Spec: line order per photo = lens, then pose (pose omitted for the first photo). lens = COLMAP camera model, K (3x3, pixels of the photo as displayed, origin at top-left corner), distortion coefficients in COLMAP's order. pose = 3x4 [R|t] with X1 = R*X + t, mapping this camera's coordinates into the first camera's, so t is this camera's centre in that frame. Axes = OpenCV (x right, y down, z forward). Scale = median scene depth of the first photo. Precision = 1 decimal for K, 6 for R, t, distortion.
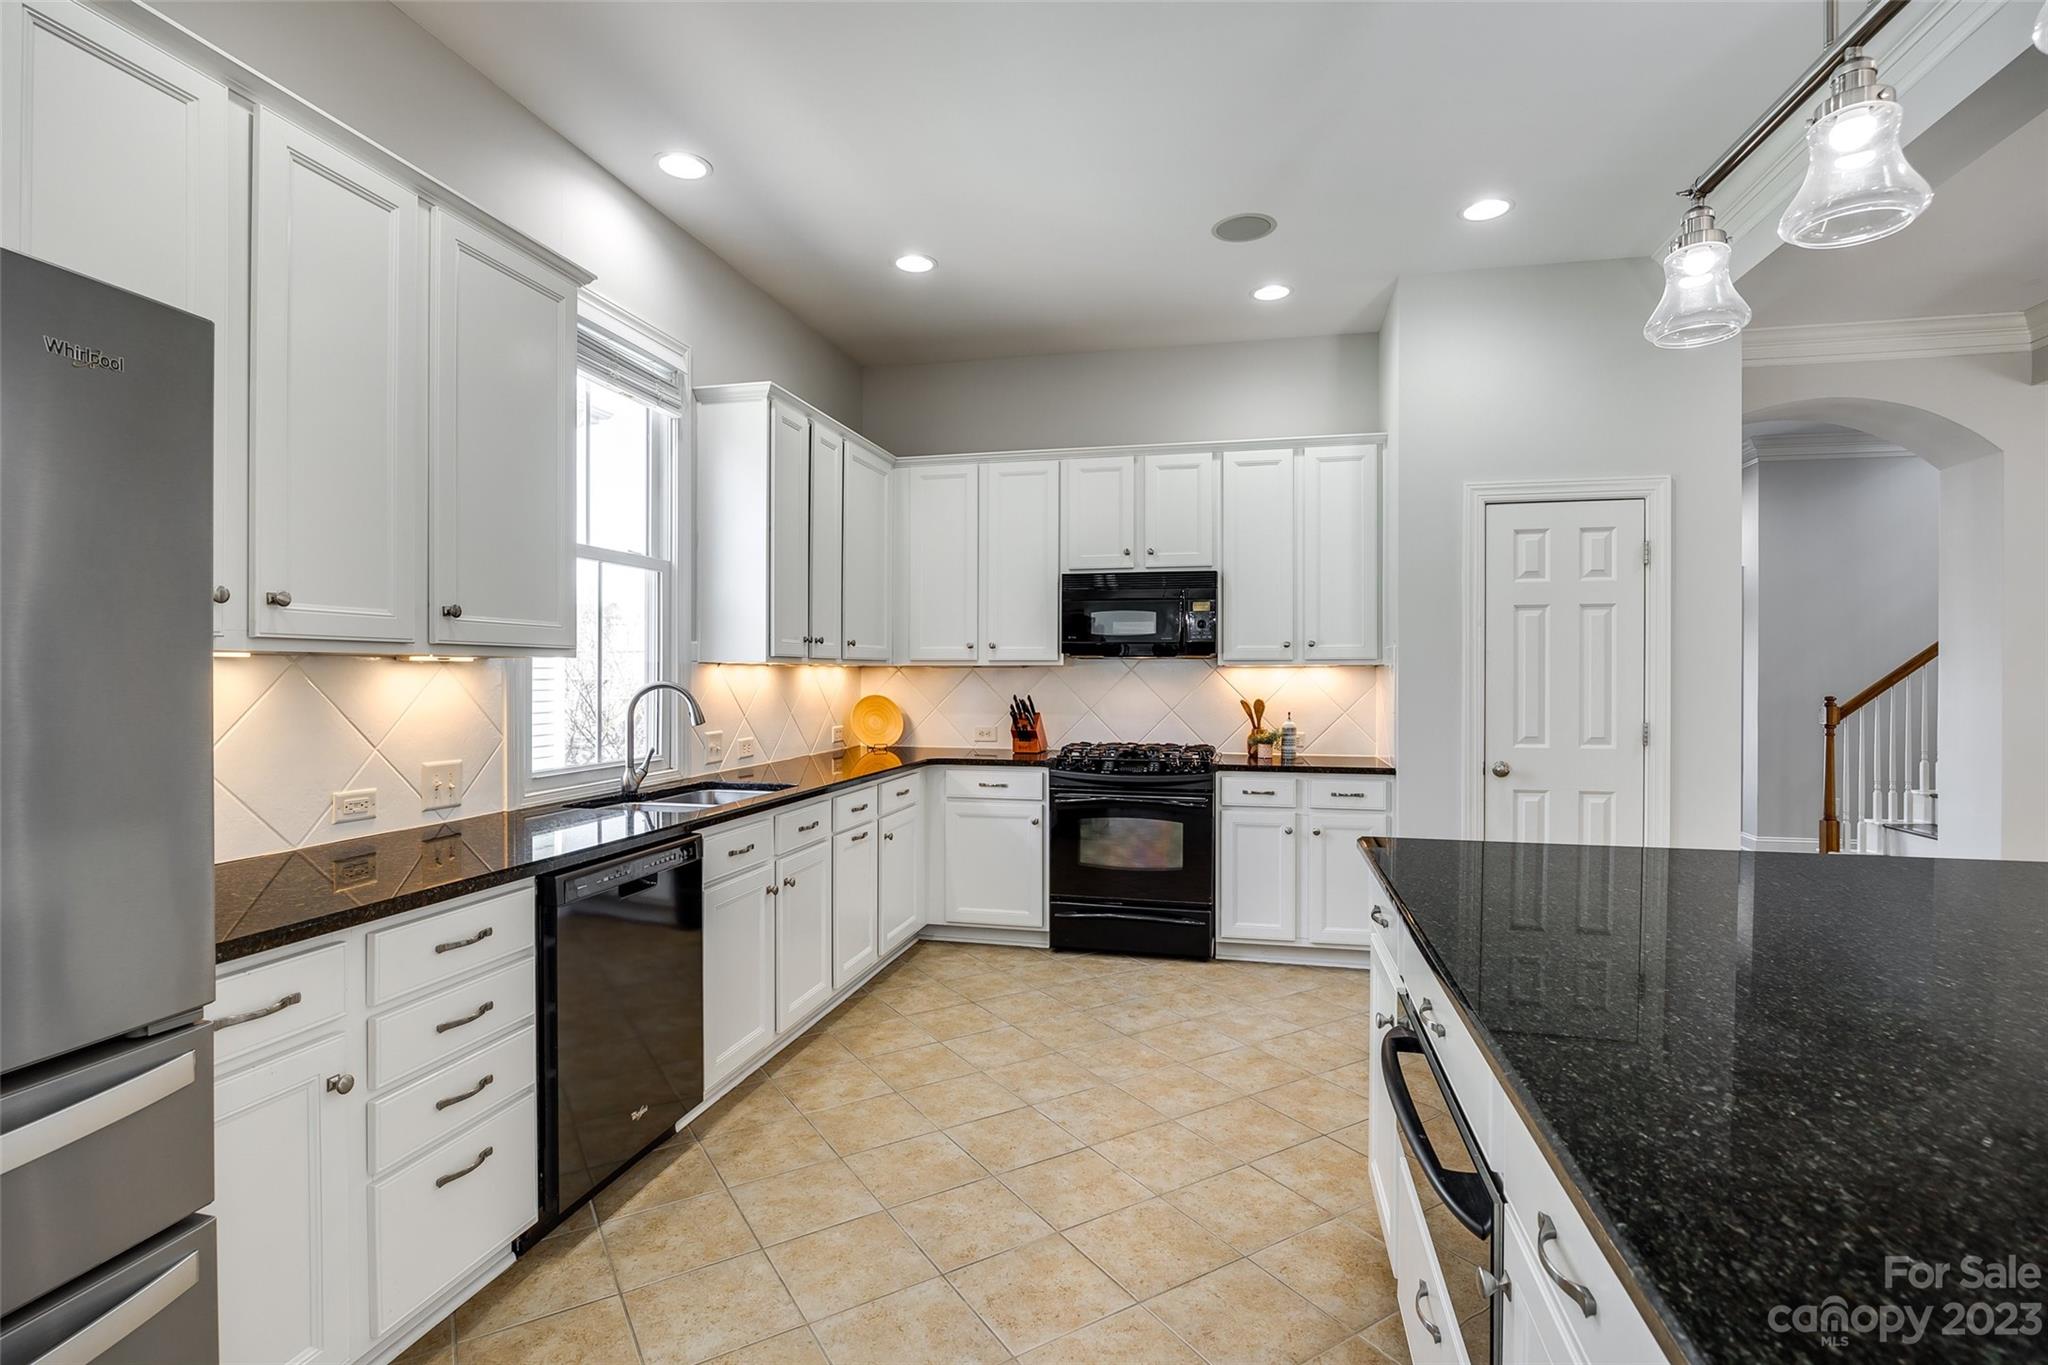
lens RADIAL K [[971.3, 0, 1025.7], [0, 971.3, 678.8], [0, 0, 1]] dist [-0.018841, 0.000245]
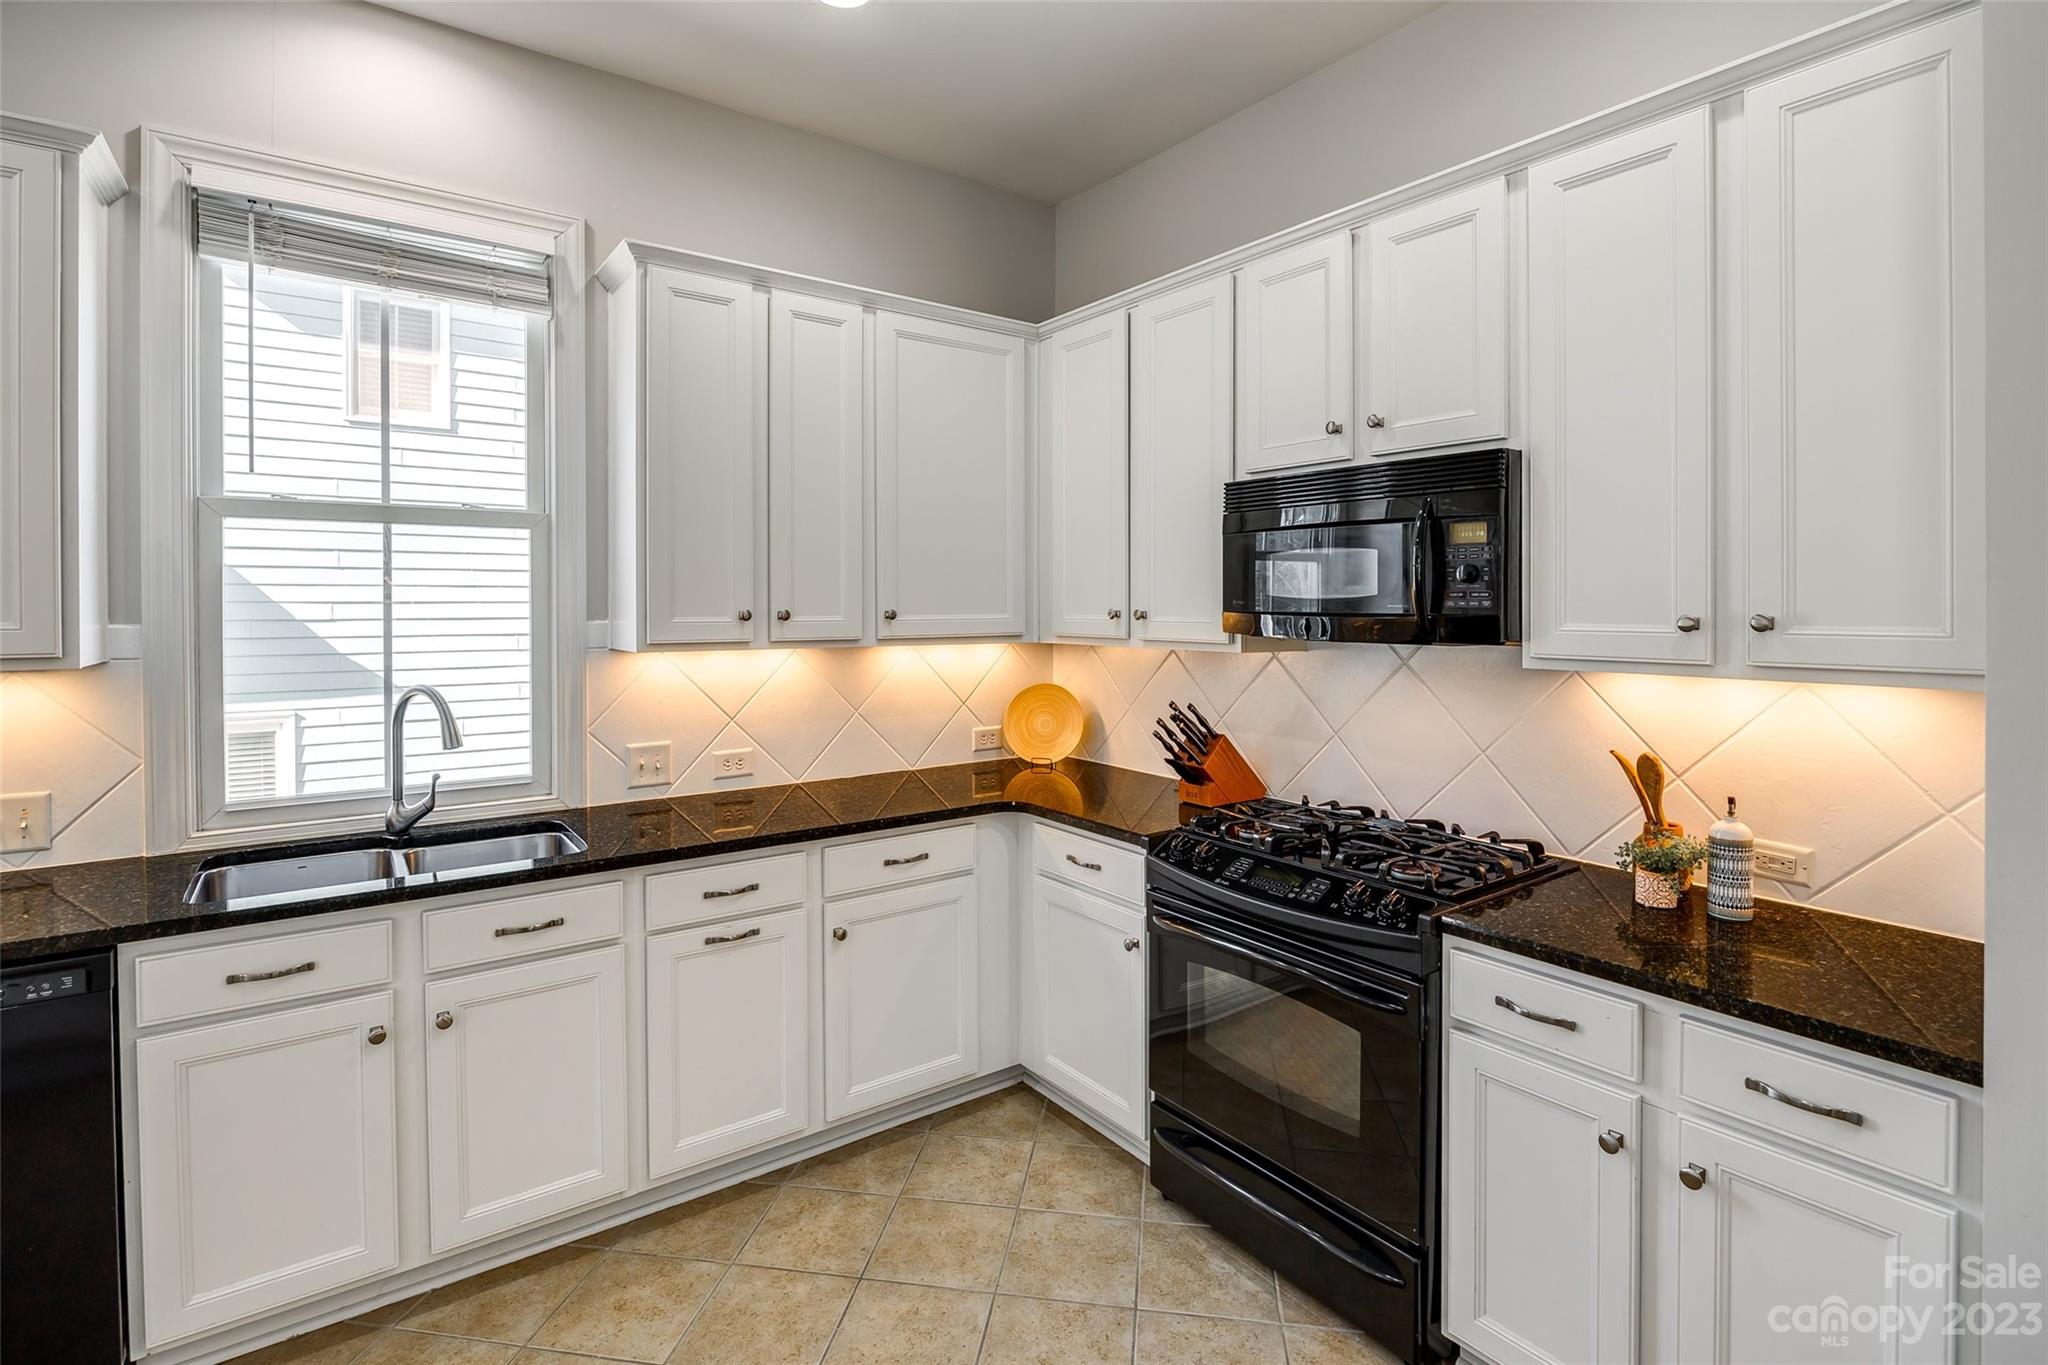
lens RADIAL K [[971.3, 0, 1021.9], [0, 971.3, 609.8], [0, 0, 1]] dist [-0.018841, 0.000245]
pose [[0.760906, 0.002291, -0.648858, 0.355289], [-0.002763, 0.999996, 0.000291, -0.045466], [0.648856, 0.001571, 0.760910, 0.617738]]
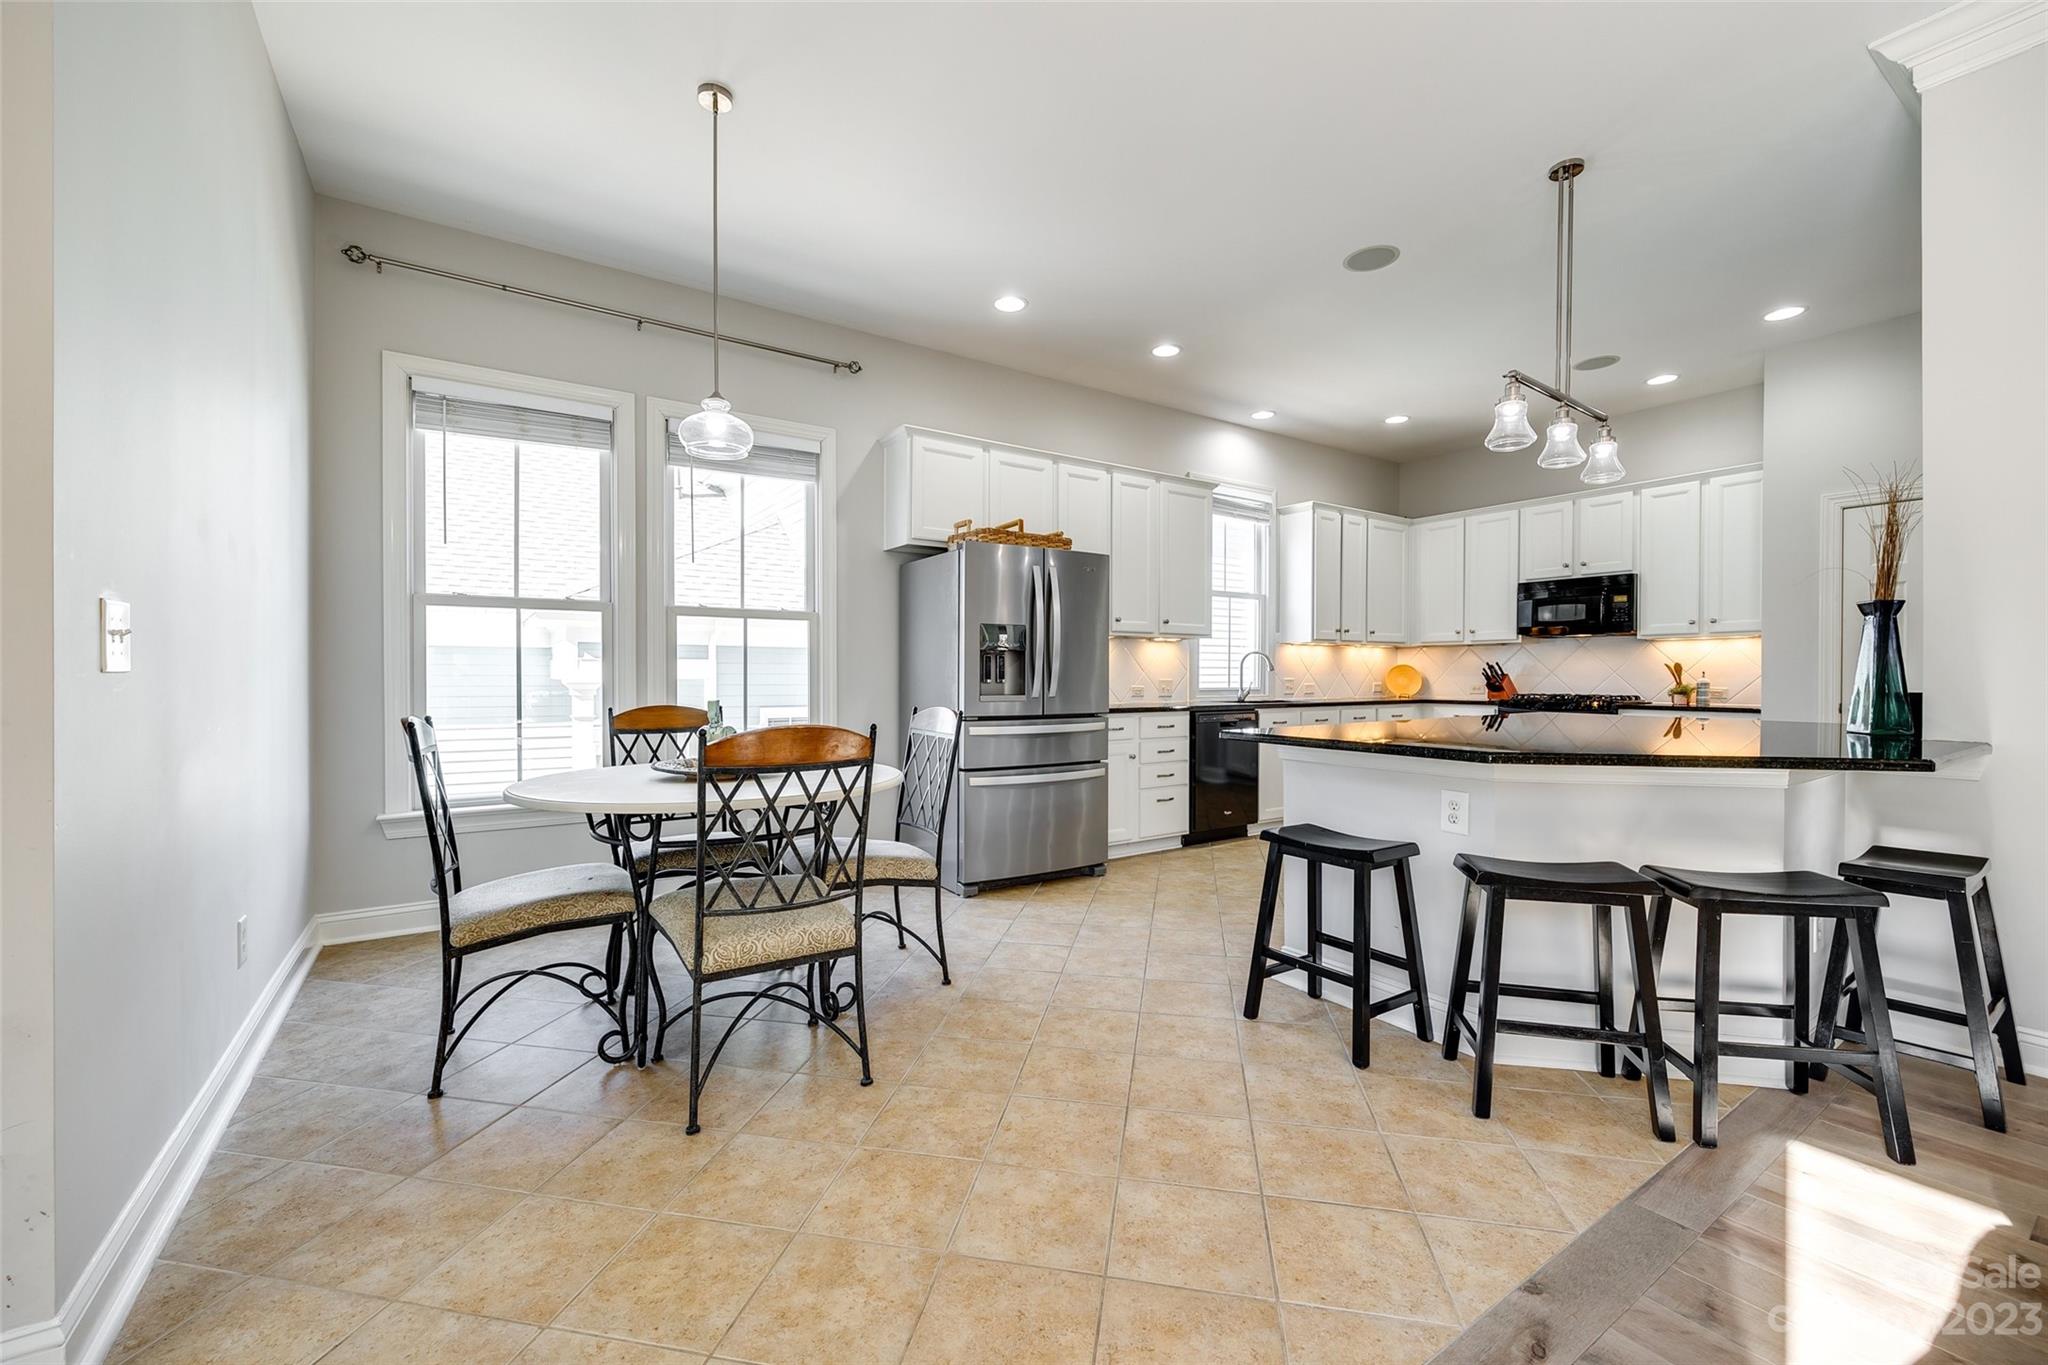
lens RADIAL K [[818.4, 0, 1019.8], [0, 818.4, 682.1], [0, 0, 1]] dist [0.002179, 0.000479]
pose [[0.729122, 0.006142, -0.684356, 0.420620], [-0.003740, 0.999981, 0.004990, 0.055400], [0.684374, -0.001079, 0.729131, -0.598017]]
